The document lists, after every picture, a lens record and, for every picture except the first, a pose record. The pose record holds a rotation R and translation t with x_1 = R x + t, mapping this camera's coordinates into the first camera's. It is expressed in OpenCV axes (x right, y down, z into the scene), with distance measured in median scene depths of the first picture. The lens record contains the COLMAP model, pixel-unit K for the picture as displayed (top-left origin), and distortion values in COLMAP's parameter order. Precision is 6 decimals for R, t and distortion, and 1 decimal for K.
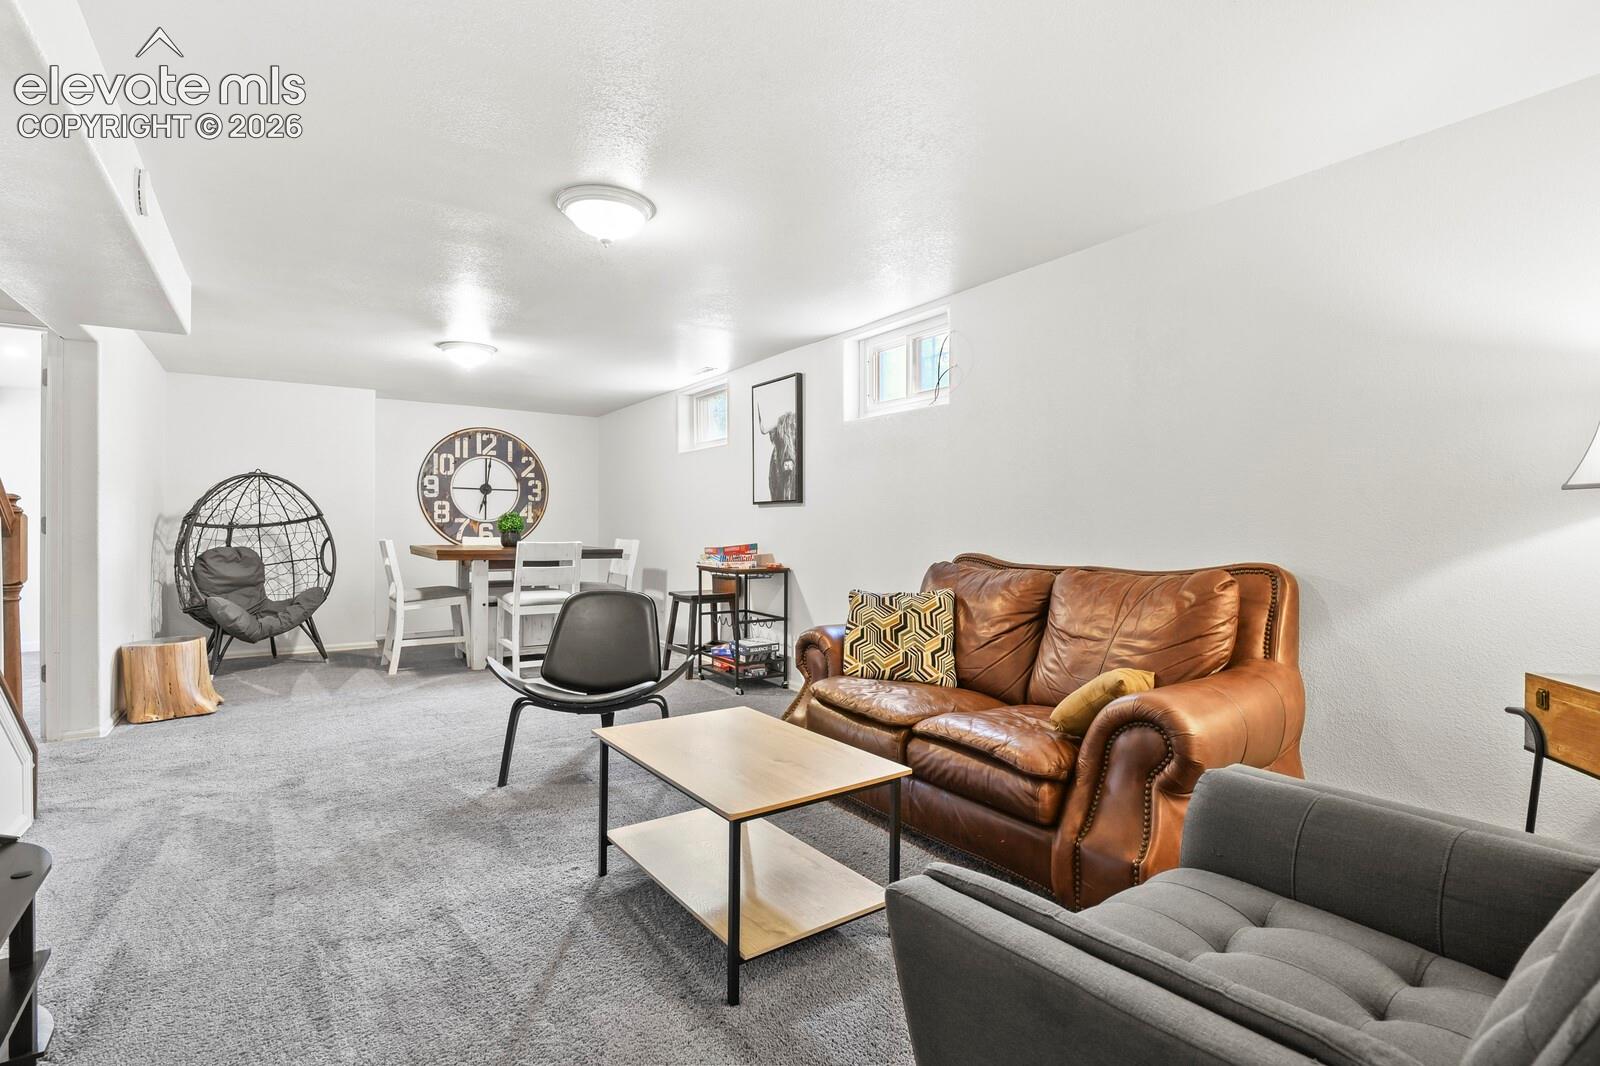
lens RADIAL K [[769.5, 0, 803.1], [0, 769.5, 524.1], [0, 0, 1]] dist [-0.009526, 0.000081]
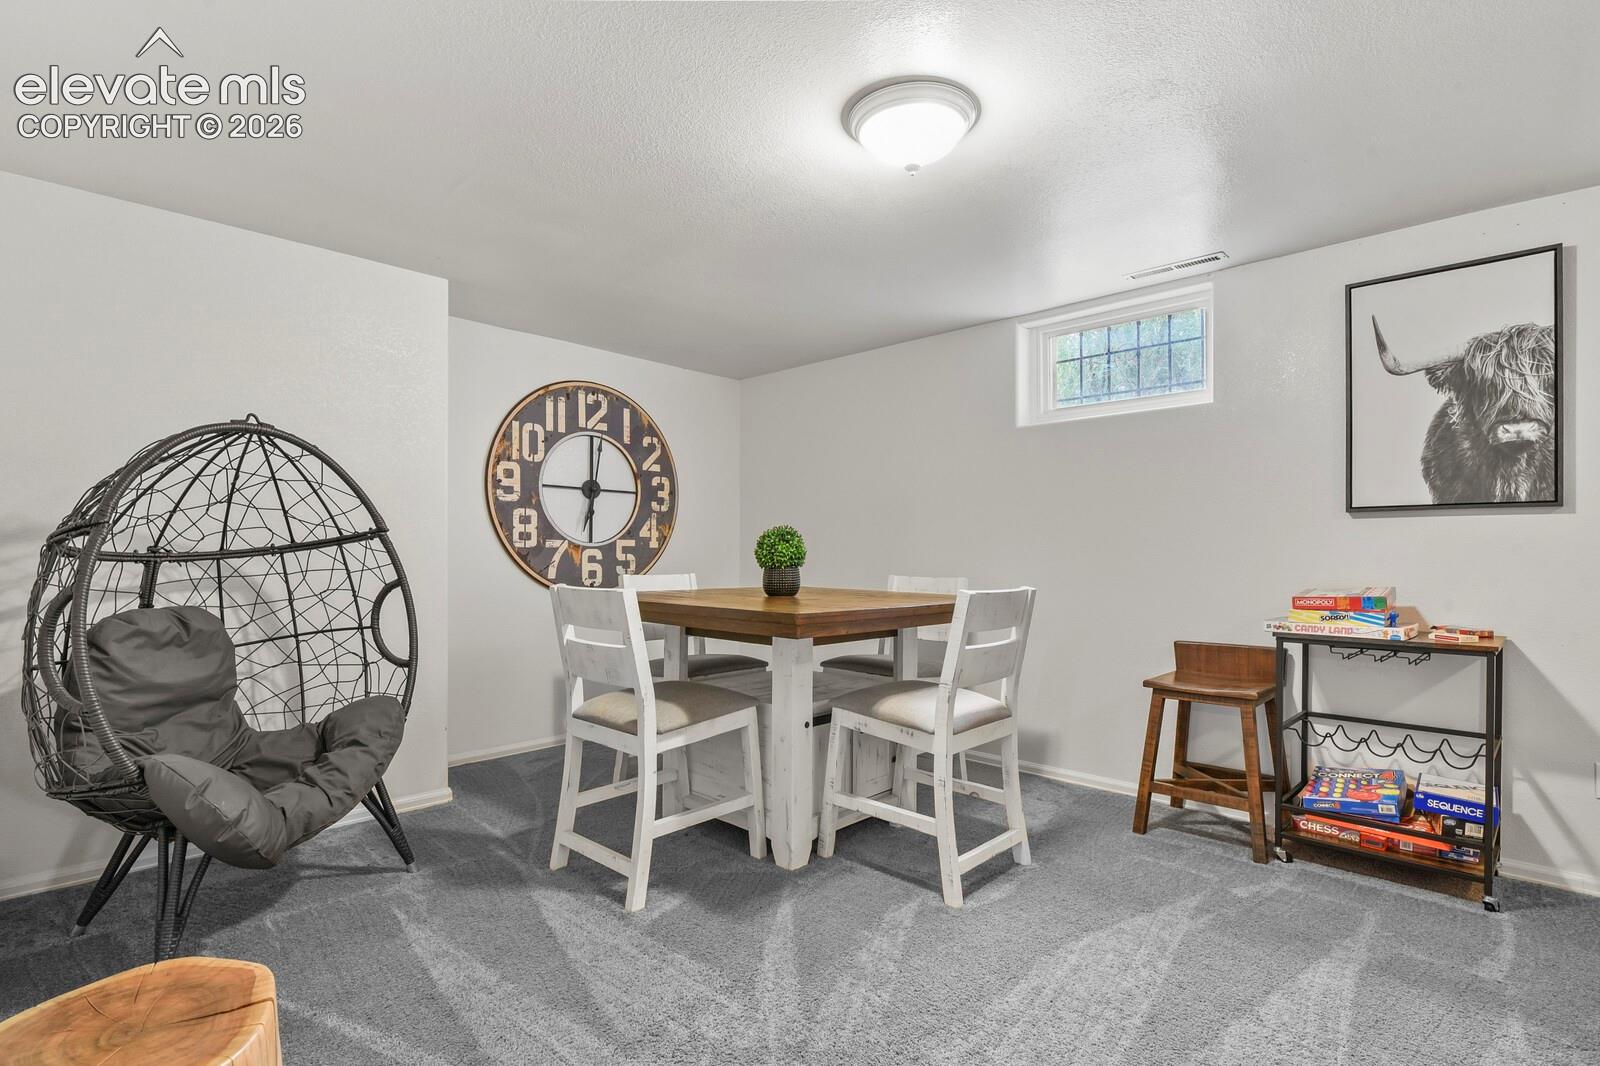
lens RADIAL K [[769.5, 0, 799.2], [0, 769.5, 545.9], [0, 0, 1]] dist [-0.009526, 0.000081]
pose [[0.976766, -0.000909, 0.214308, -0.478144], [0.001928, 0.999988, -0.004547, -0.000421], [-0.214302, 0.004855, 0.976755, 0.505255]]
